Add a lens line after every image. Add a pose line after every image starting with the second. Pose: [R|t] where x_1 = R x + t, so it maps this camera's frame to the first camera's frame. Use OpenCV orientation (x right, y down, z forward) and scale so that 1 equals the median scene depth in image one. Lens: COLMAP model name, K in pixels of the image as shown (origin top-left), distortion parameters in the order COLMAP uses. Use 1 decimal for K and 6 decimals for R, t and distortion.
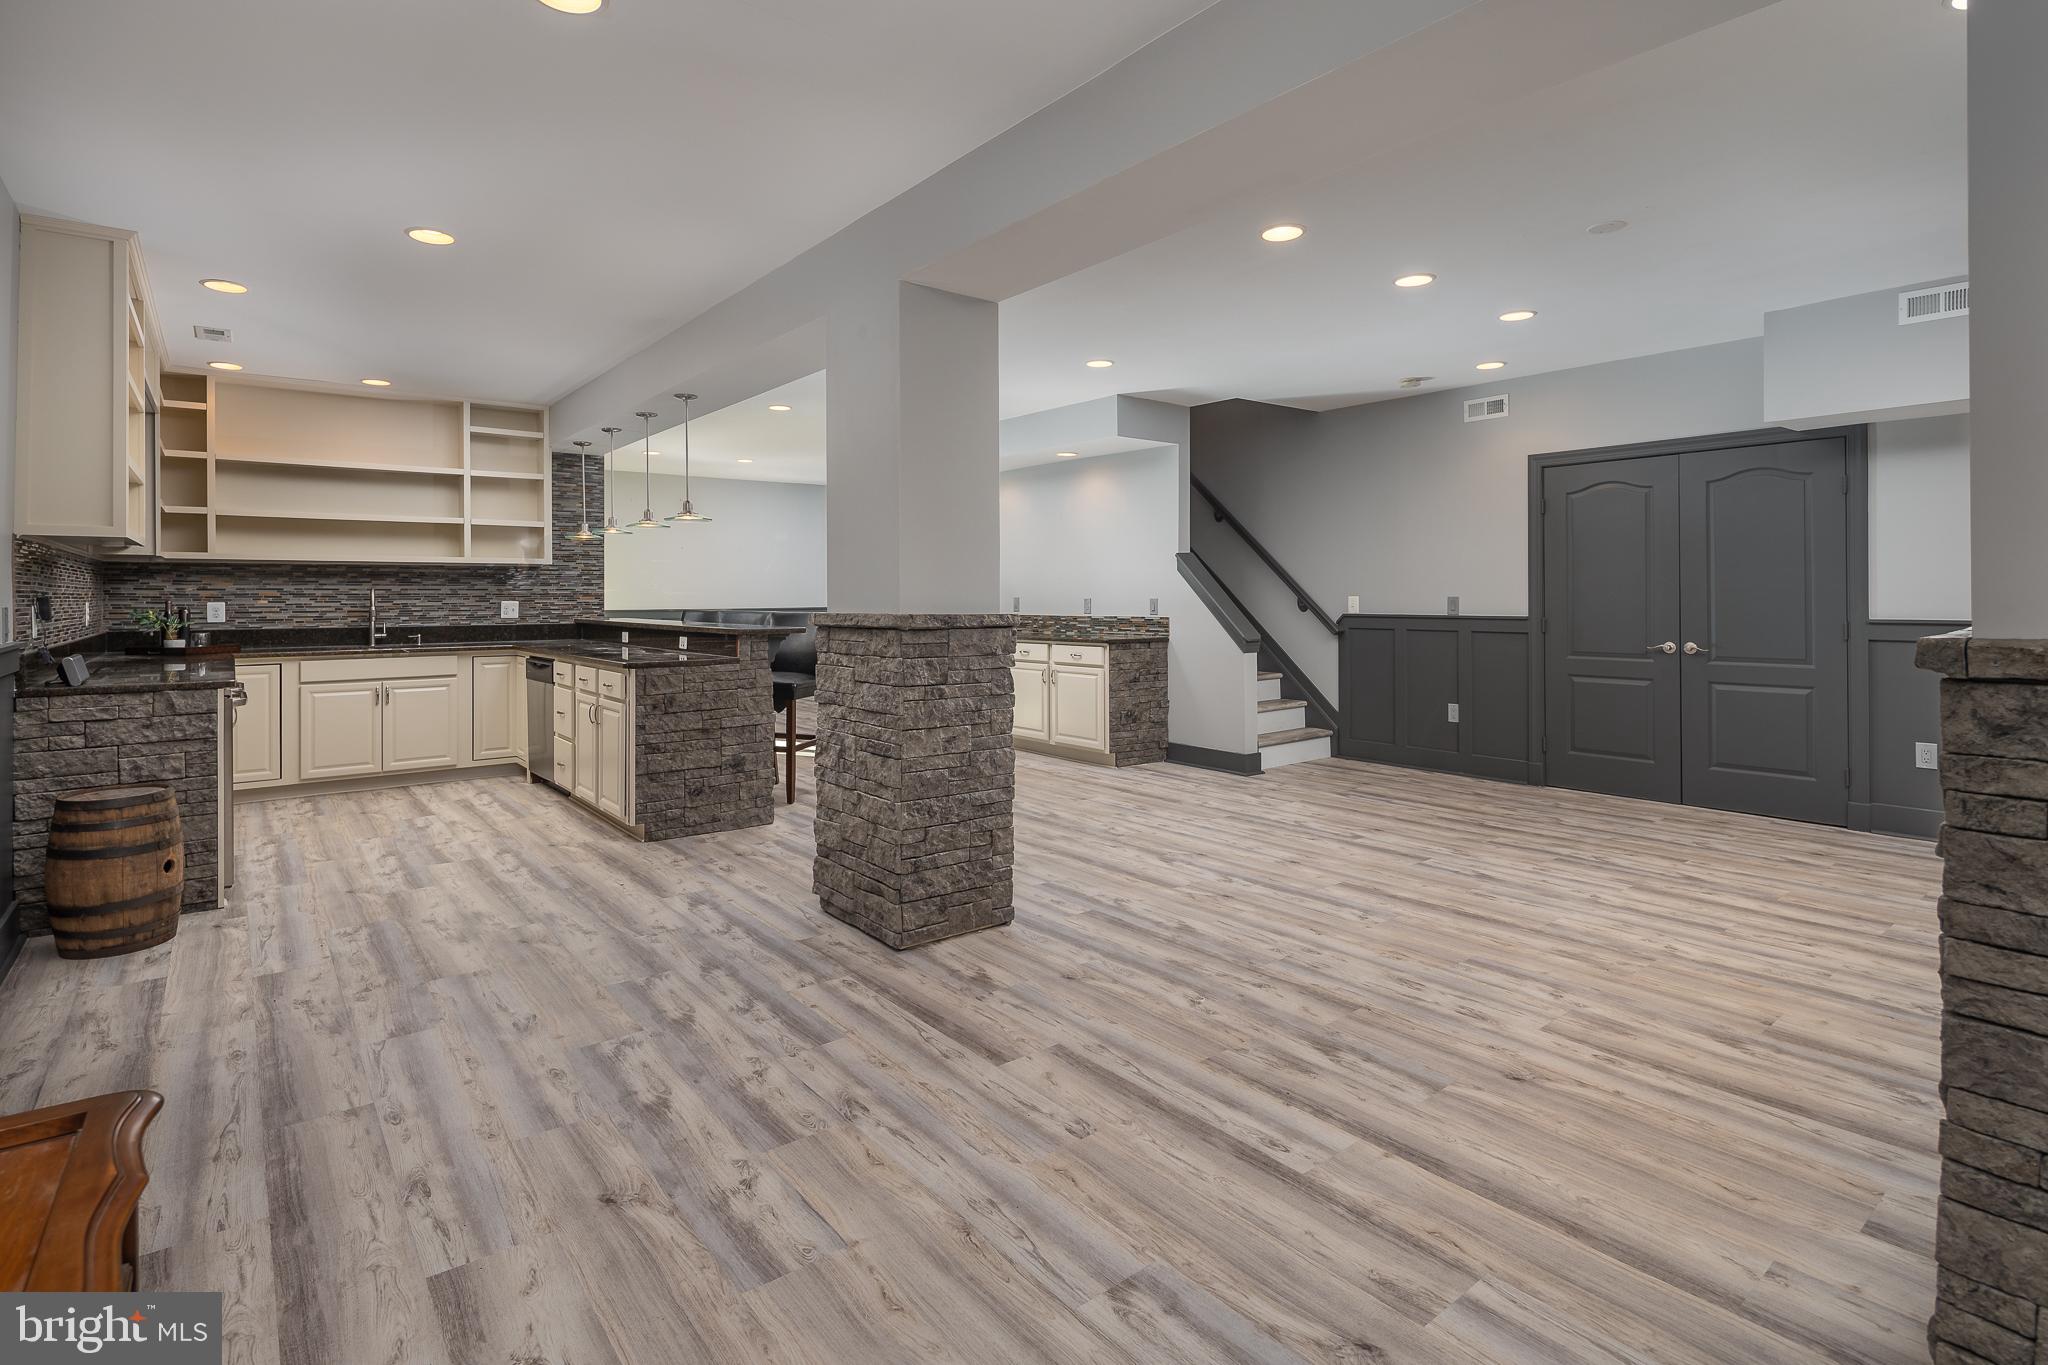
lens RADIAL K [[986.1, 0, 1008.8], [0, 986.1, 599.3], [0, 0, 1]] dist [-0.001900, -0.000665]
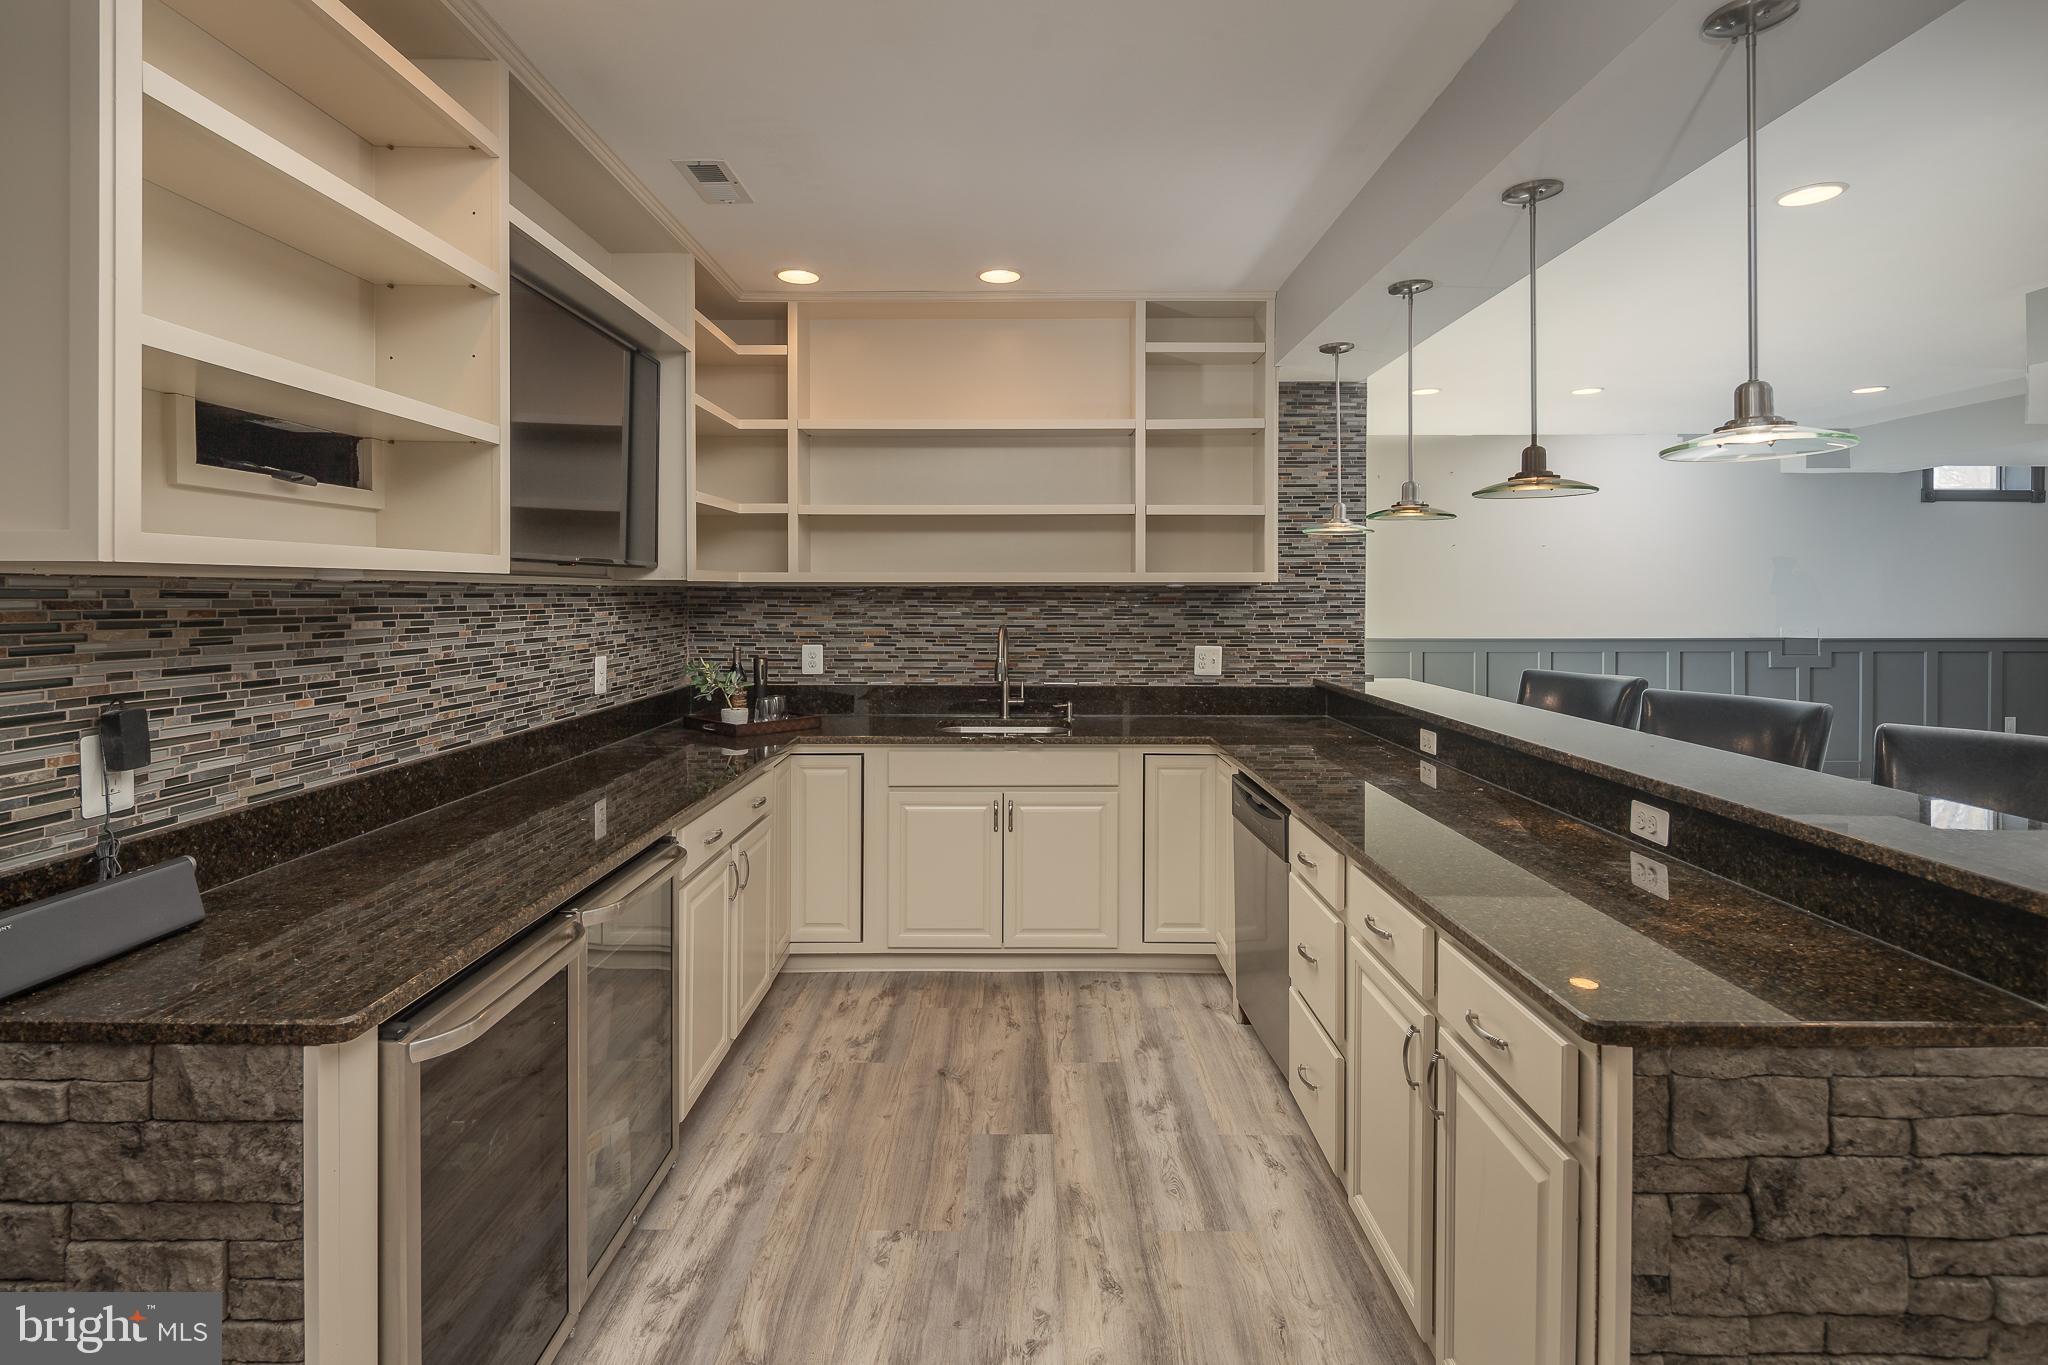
lens RADIAL K [[986.1, 0, 1019.2], [0, 986.1, 600.0], [0, 0, 1]] dist [-0.001900, -0.000665]
pose [[0.782086, 0.008970, -0.623105, -0.259486], [-0.006880, 0.999960, 0.005760, -0.030977], [0.623132, -0.000218, 0.782117, 0.533567]]
